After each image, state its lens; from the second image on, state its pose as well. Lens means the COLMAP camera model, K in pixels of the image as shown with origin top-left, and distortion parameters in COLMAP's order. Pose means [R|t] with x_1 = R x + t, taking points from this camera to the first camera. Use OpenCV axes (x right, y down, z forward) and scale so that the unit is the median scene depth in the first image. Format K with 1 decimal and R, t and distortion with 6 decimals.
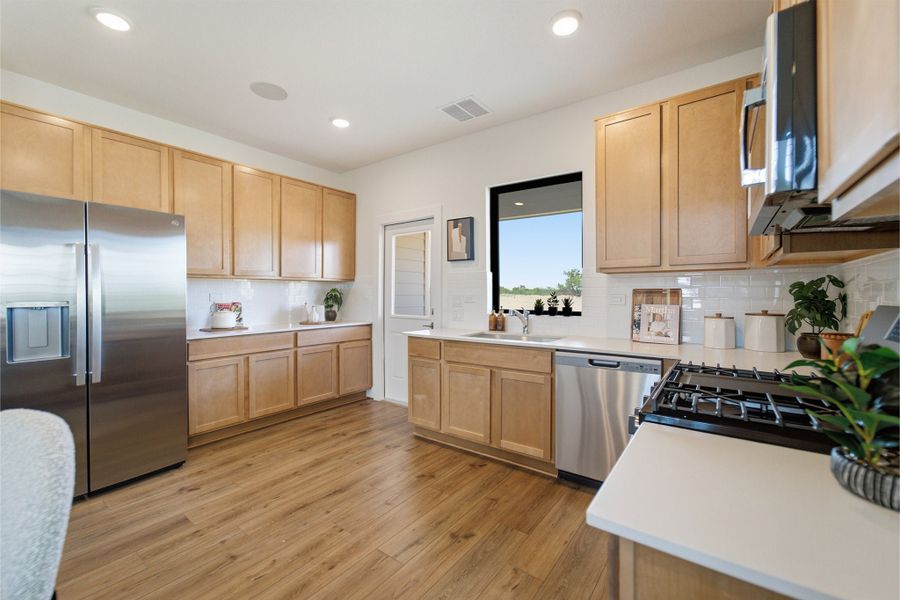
lens RADIAL K [[373.7, 0, 448.7], [0, 373.7, 294.2], [0, 0, 1]] dist [-0.002004, 0.000524]
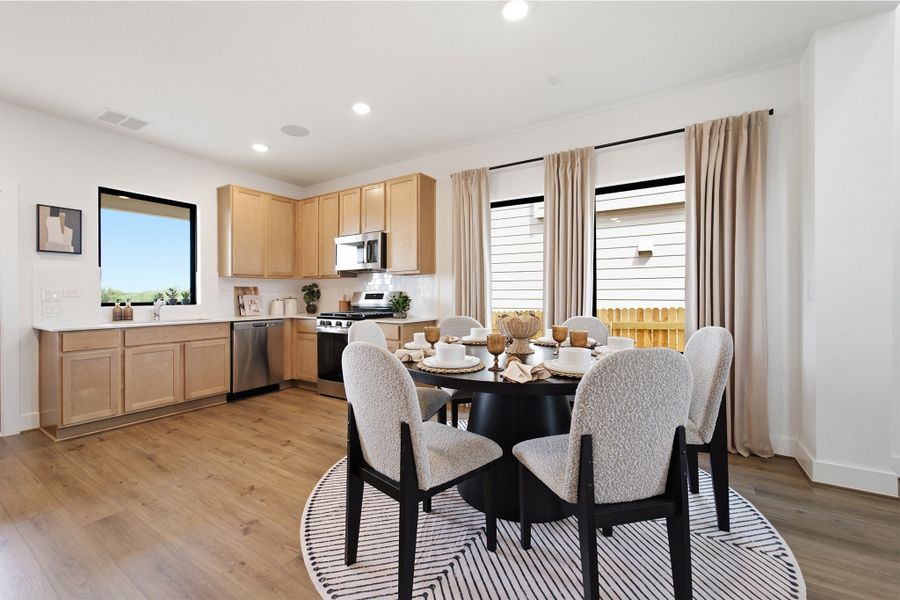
lens RADIAL K [[373.7, 0, 448.7], [0, 373.7, 294.2], [0, 0, 1]] dist [-0.002004, 0.000524]
pose [[-0.065463, -0.000943, 0.997855, -1.038139], [0.003698, 0.999992, 0.001188, 0.018422], [-0.997848, 0.003768, -0.065459, 0.106408]]
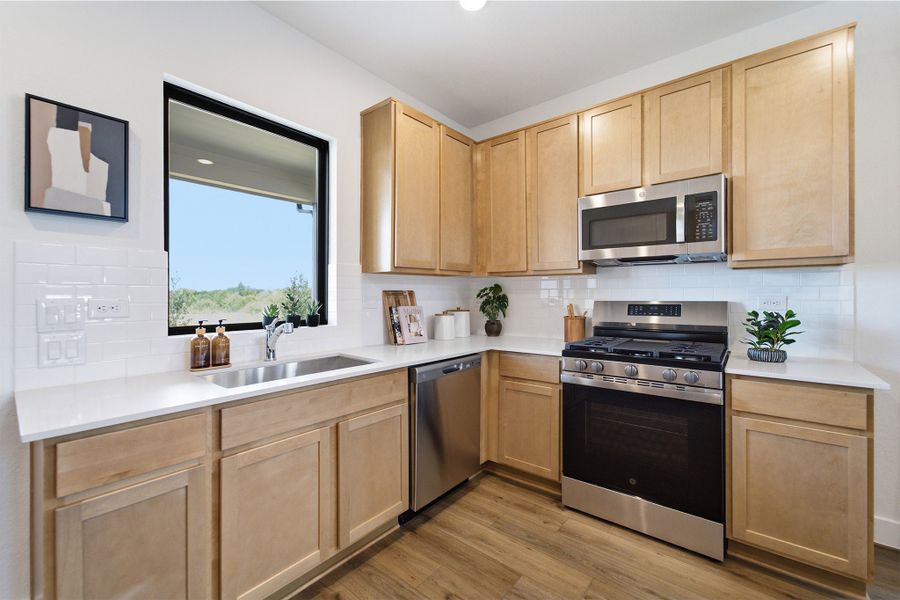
lens RADIAL K [[373.7, 0, 448.7], [0, 373.7, 294.2], [0, 0, 1]] dist [-0.002004, 0.000524]
pose [[0.055875, 0.000043, 0.998438, -0.374026], [0.003909, 0.999992, -0.000262, -0.003698], [-0.998430, 0.003917, 0.055874, 0.635775]]
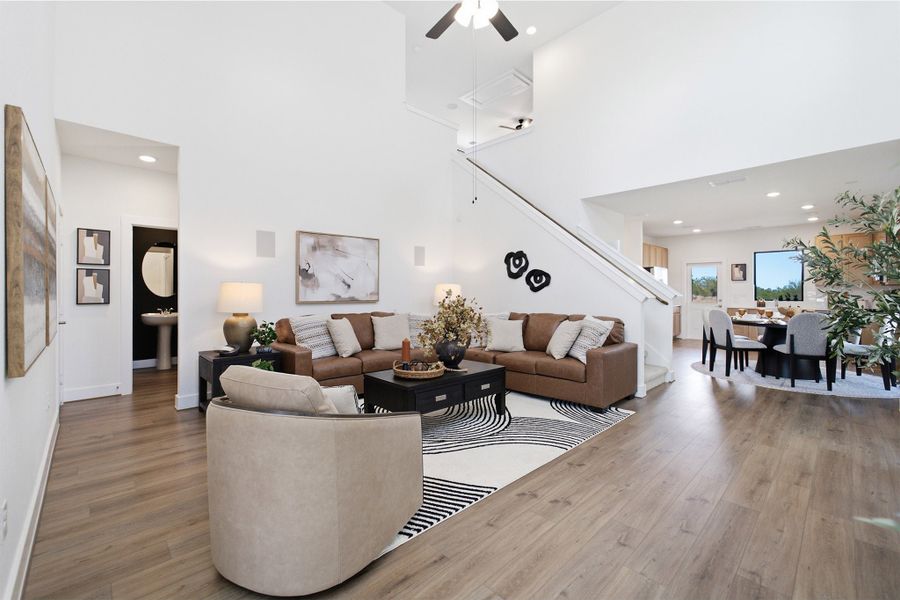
lens RADIAL K [[381.2, 0, 442.9], [0, 381.2, 288.1], [0, 0, 1]] dist [-0.002423, 0.000184]
pose [[0.983720, -0.005061, -0.179634, -1.605357], [0.002048, 0.999854, -0.016955, 0.004195], [0.179694, 0.016311, 0.983587, -2.052719]]
